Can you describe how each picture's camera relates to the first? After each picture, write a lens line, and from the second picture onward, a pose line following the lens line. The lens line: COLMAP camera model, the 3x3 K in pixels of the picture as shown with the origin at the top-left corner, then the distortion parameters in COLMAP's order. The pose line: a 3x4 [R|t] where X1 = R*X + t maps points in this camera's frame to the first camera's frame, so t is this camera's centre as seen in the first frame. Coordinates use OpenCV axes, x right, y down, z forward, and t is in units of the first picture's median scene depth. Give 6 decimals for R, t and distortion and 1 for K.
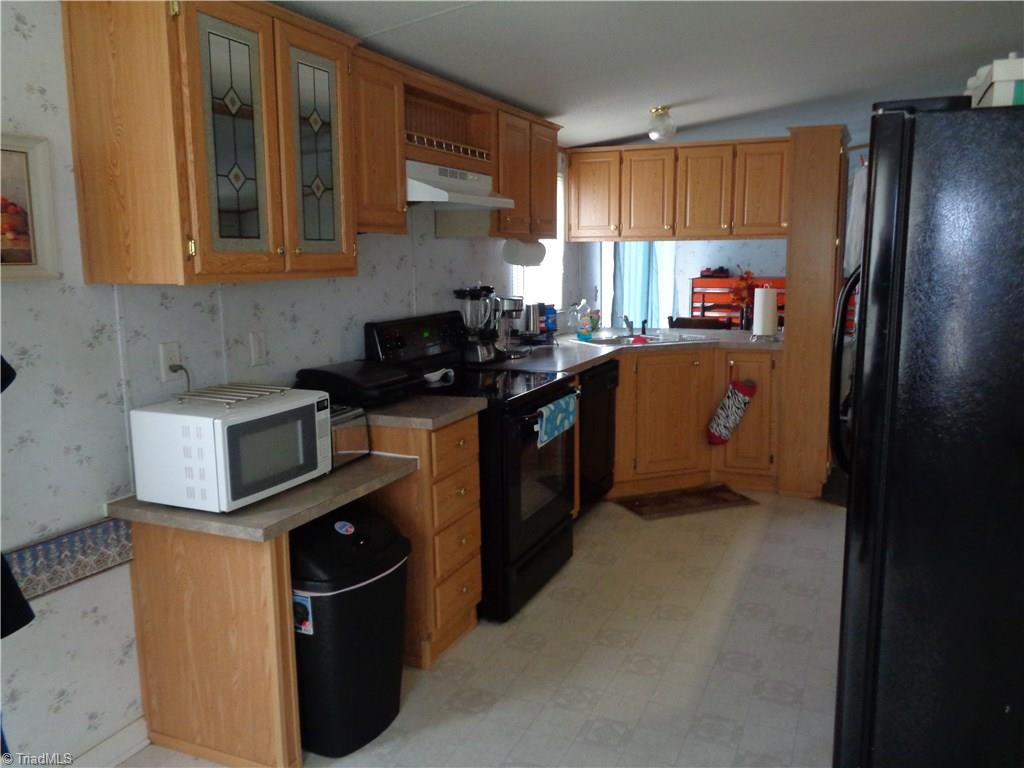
lens RADIAL K [[810.9, 0, 512.0], [0, 810.9, 384.0], [0, 0, 1]] dist [-0.001778, 0.001217]
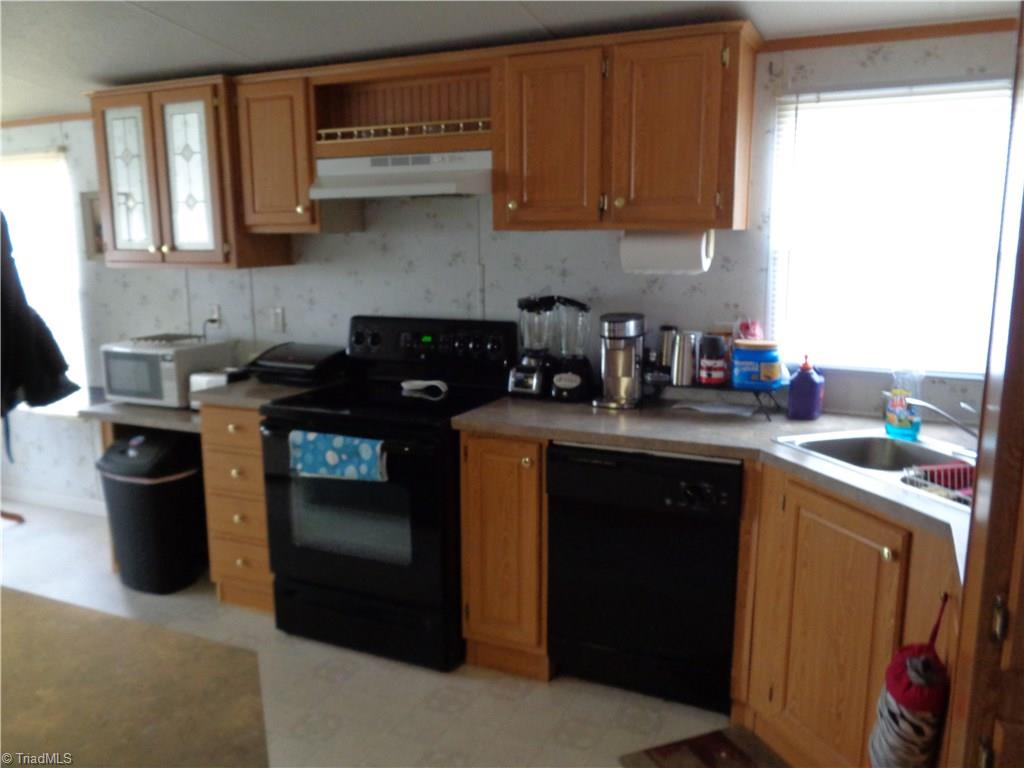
lens RADIAL K [[810.9, 0, 512.0], [0, 810.9, 384.0], [0, 0, 1]] dist [-0.001778, 0.001217]
pose [[-0.013528, 0.187360, -0.982198, 0.816915], [-0.153517, 0.970253, 0.187196, -0.202118], [0.988053, 0.153316, 0.015637, 1.114344]]
